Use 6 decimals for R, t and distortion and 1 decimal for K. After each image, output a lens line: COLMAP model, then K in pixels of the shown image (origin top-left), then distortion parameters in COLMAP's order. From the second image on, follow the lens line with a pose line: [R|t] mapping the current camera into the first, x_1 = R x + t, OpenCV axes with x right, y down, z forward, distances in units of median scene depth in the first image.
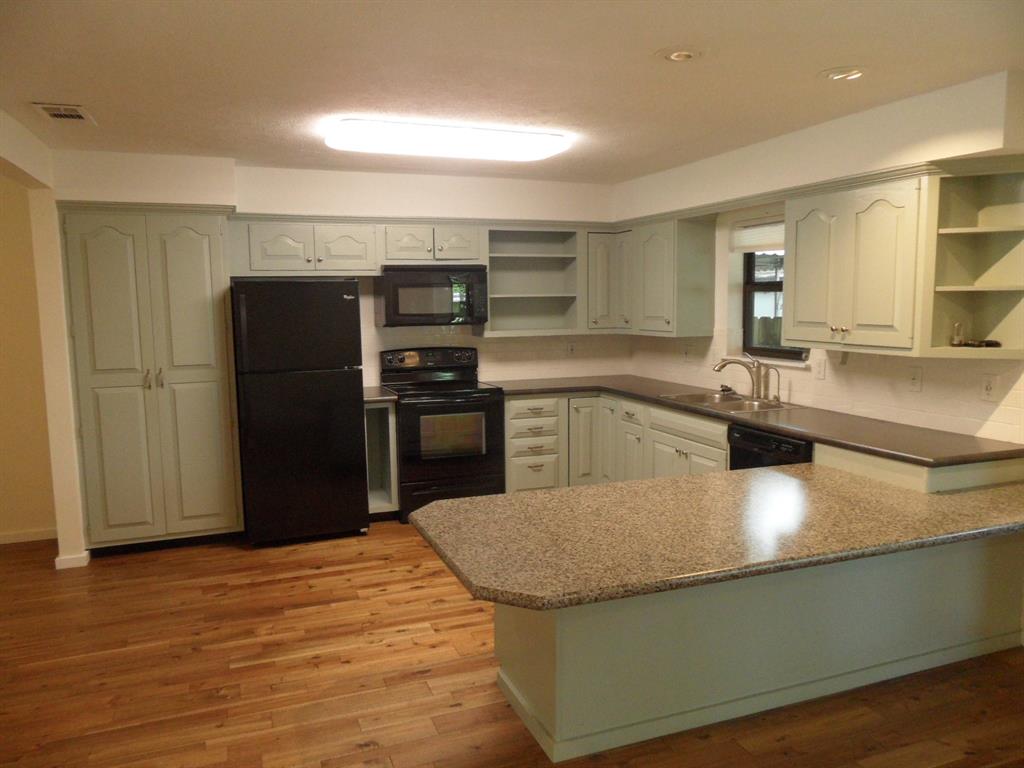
lens RADIAL K [[753.1, 0, 516.0], [0, 753.1, 381.9], [0, 0, 1]] dist [-0.008414, 0.006112]
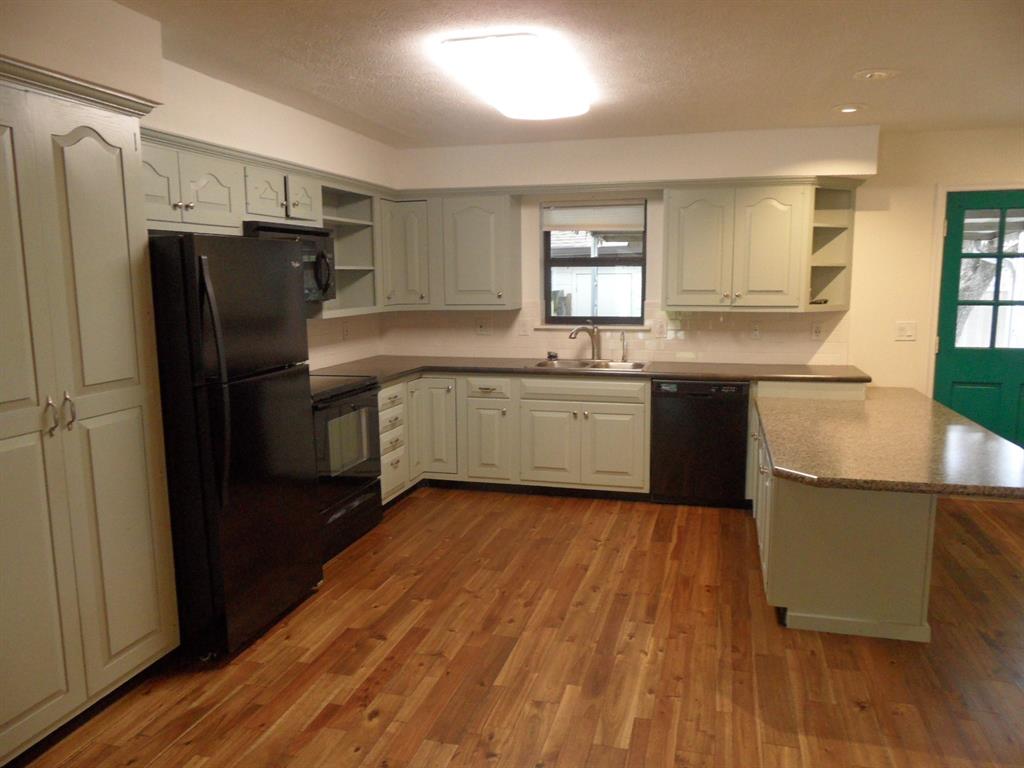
lens RADIAL K [[753.1, 0, 516.0], [0, 753.1, 381.9], [0, 0, 1]] dist [-0.008414, 0.006112]
pose [[0.596648, -0.105367, 0.795556, -0.665720], [0.088457, 0.993937, 0.065301, -0.030594], [-0.797613, 0.031411, 0.602351, 0.409220]]
